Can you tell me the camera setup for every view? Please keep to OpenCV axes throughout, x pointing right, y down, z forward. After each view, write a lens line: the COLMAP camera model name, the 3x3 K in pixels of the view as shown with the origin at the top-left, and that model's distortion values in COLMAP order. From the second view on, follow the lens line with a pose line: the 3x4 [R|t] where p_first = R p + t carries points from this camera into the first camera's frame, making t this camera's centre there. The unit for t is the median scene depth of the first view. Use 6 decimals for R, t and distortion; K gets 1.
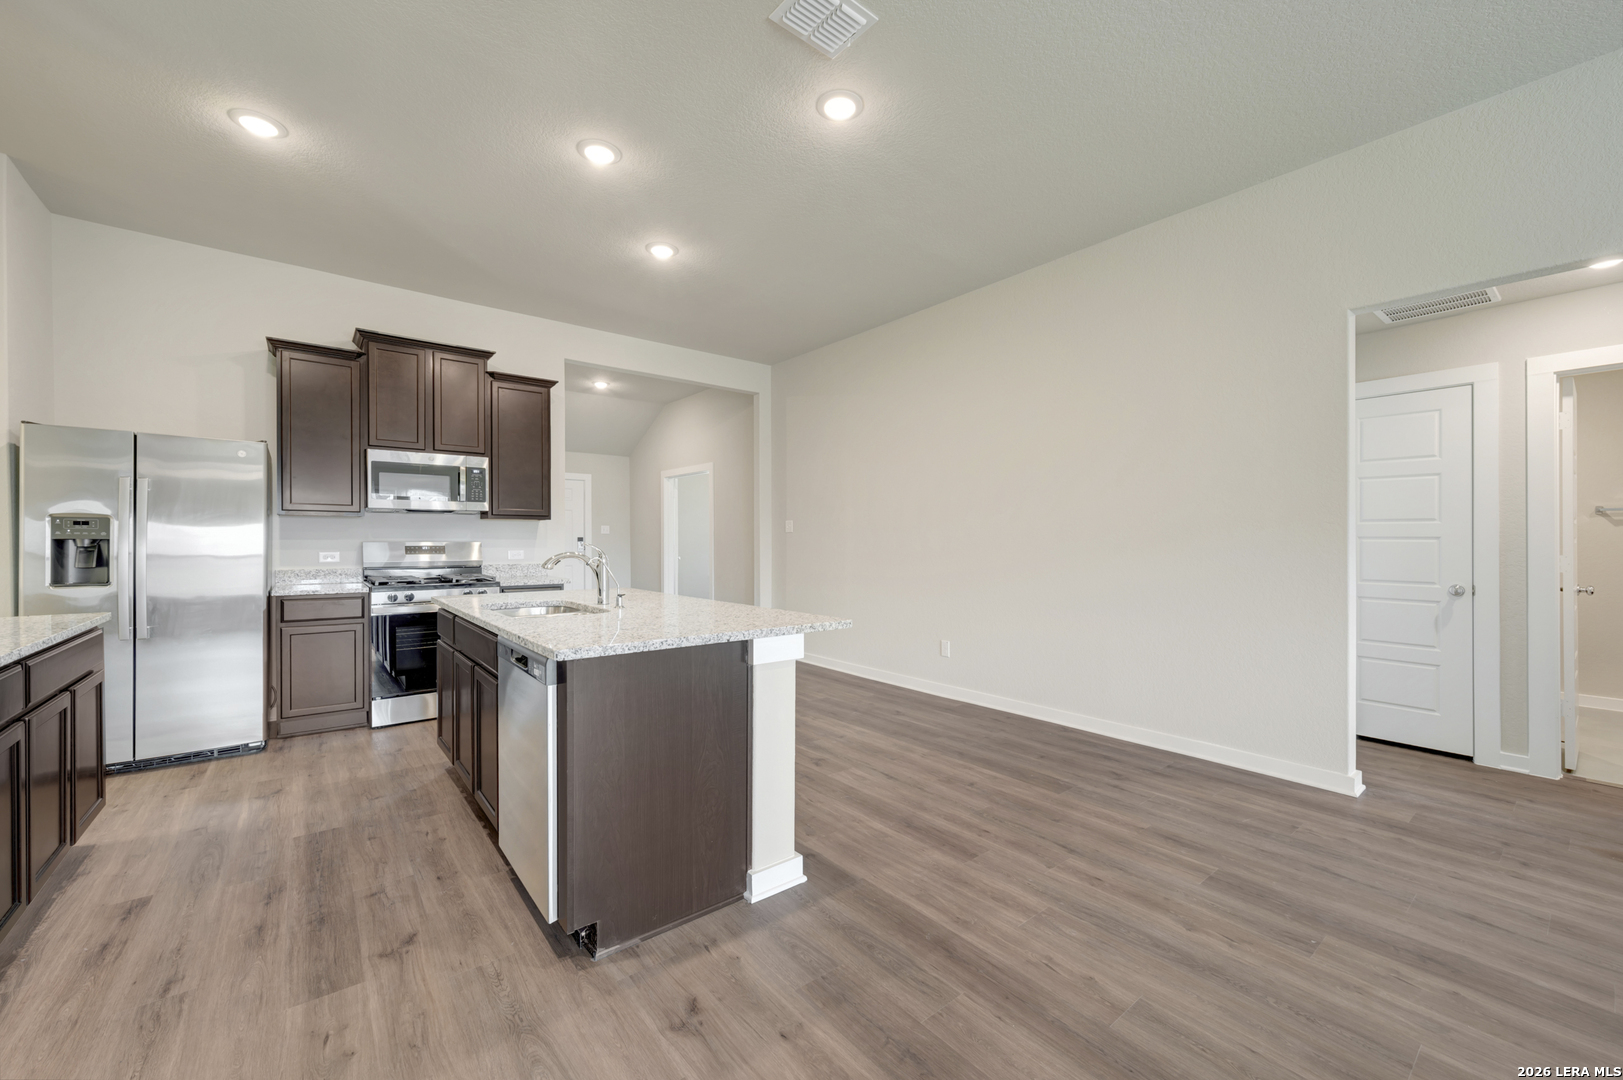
lens RADIAL K [[637.7, 0, 812.5], [0, 637.7, 540.9], [0, 0, 1]] dist [0.005089, 0.000315]
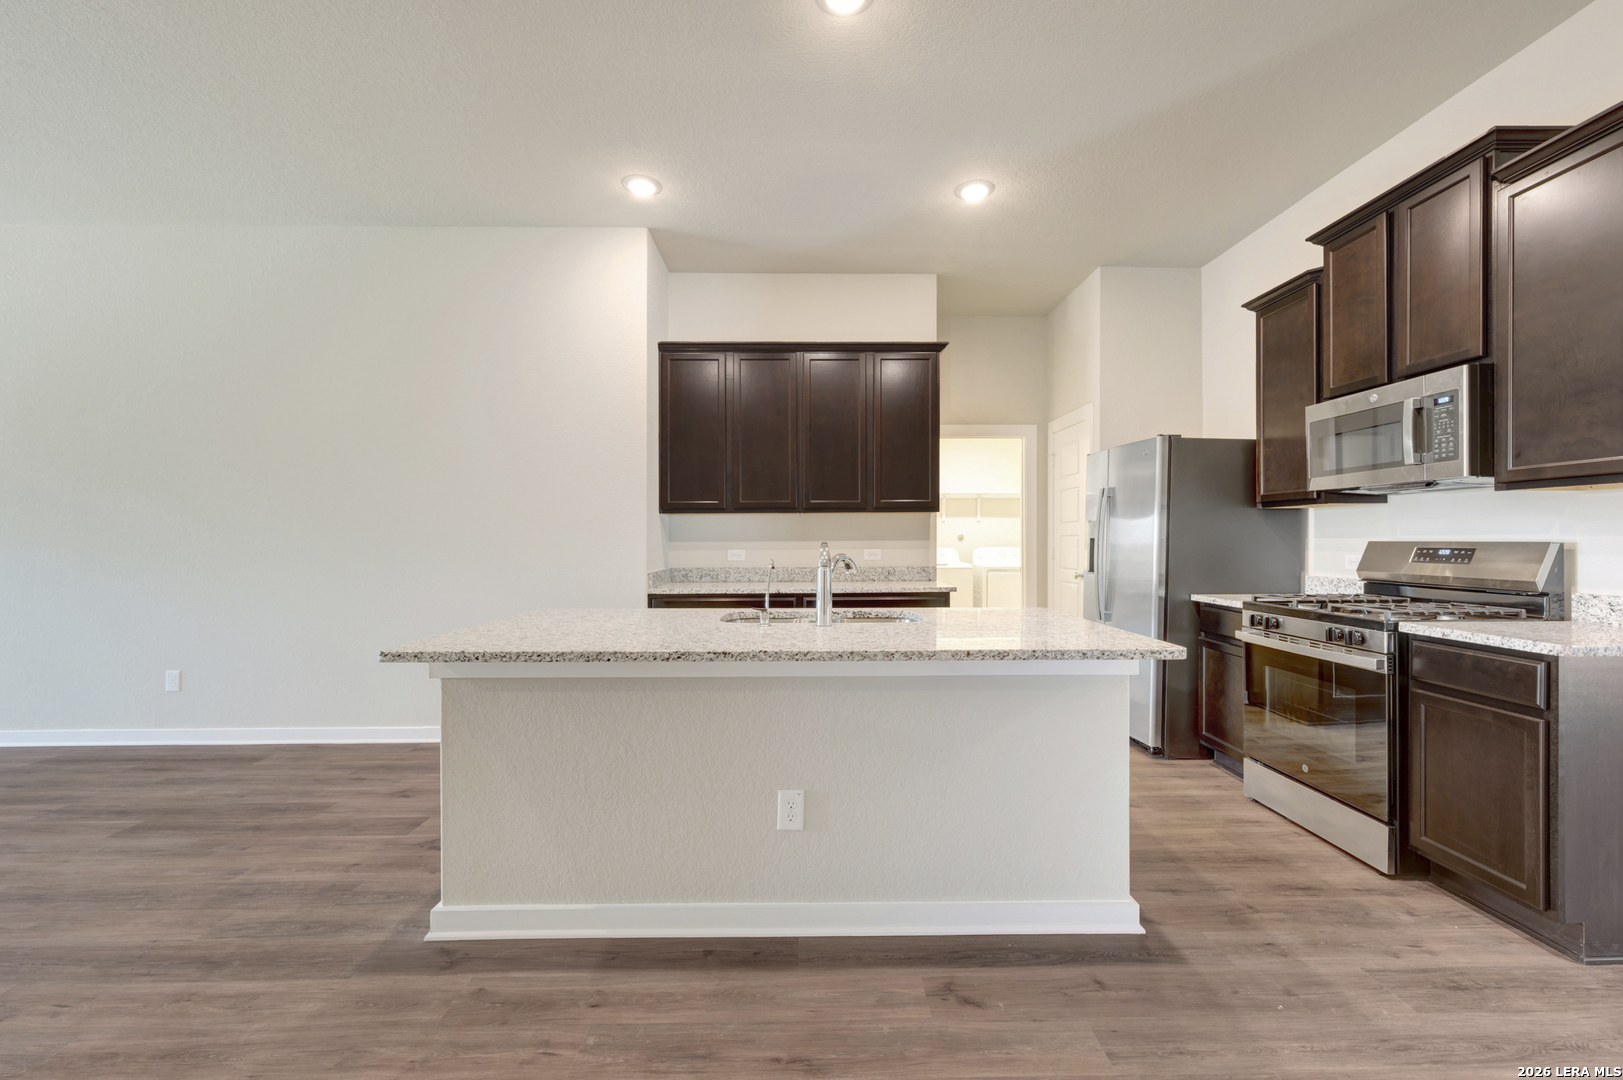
lens RADIAL K [[669.3, 0, 832.9], [0, 669.3, 541.2], [0, 0, 1]] dist [-0.001416, -0.000375]
pose [[-0.601884, 0.003947, -0.798574, 0.273701], [0.002455, 0.999992, 0.003092, -0.001767], [0.798580, -0.000099, -0.601889, 1.446885]]
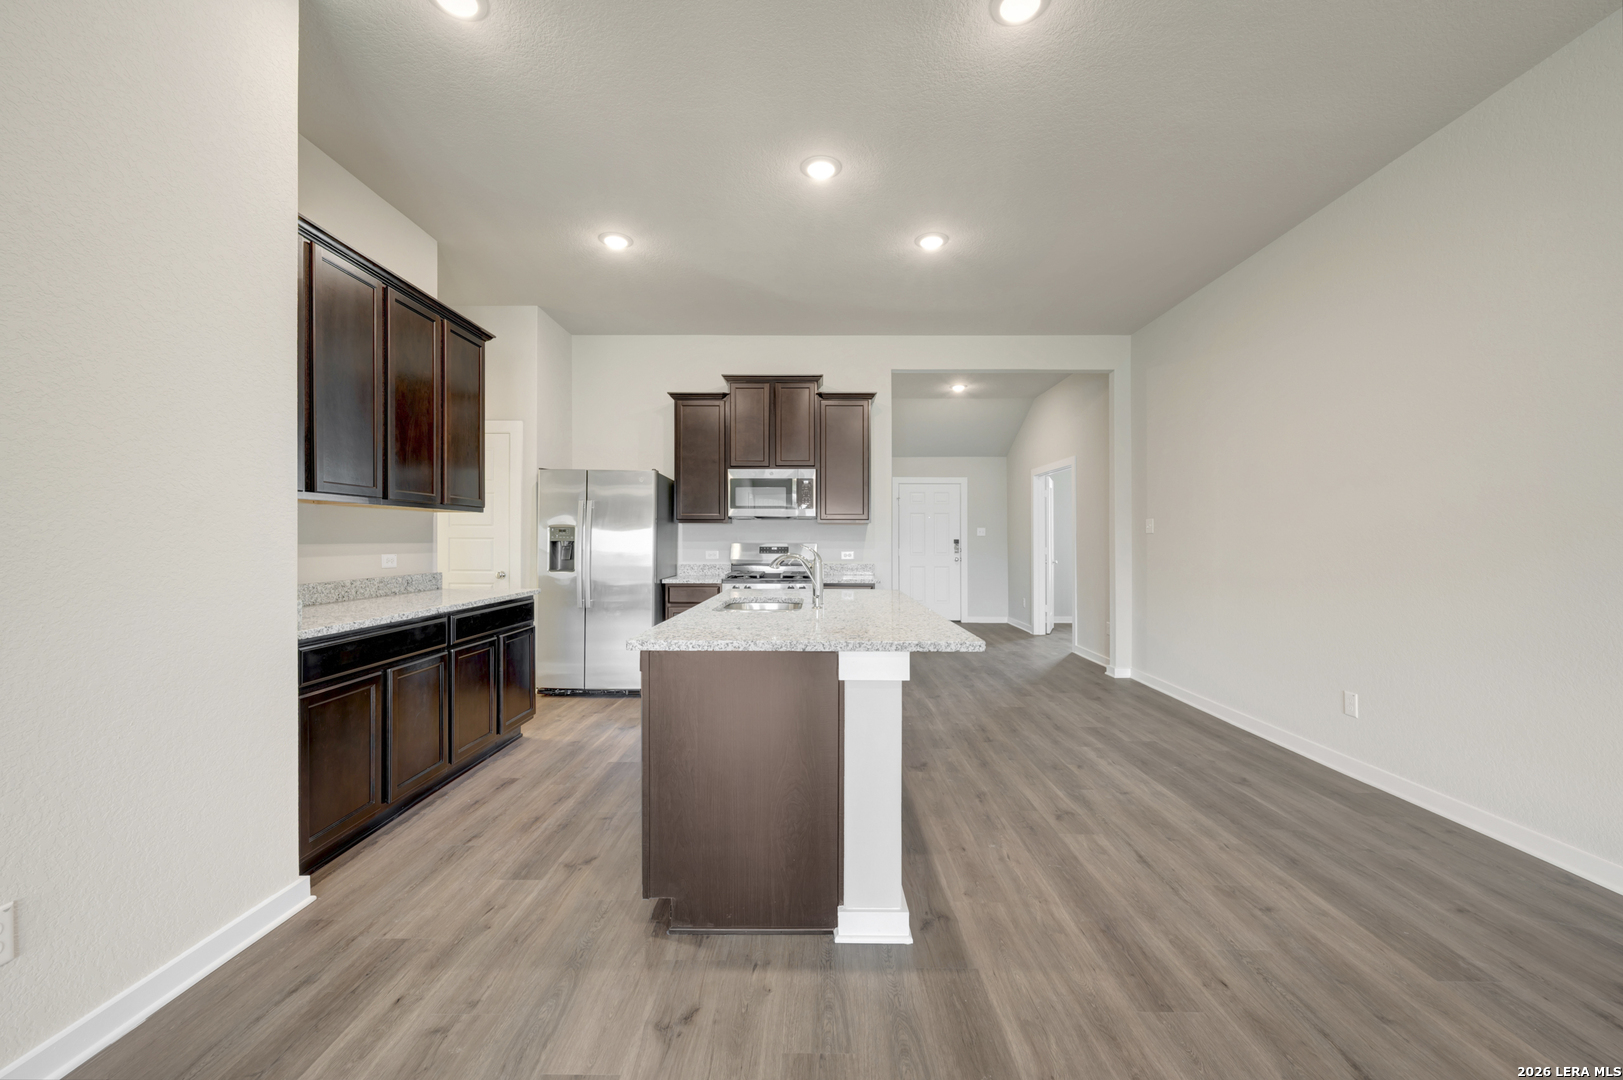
lens RADIAL K [[637.7, 0, 812.5], [0, 637.7, 540.9], [0, 0, 1]] dist [0.005089, 0.000315]
pose [[0.777676, 0.000113, -0.628665, 0.309529], [-0.002168, 0.999995, -0.002502, -0.000622], [0.628661, 0.003309, 0.777672, 0.186760]]
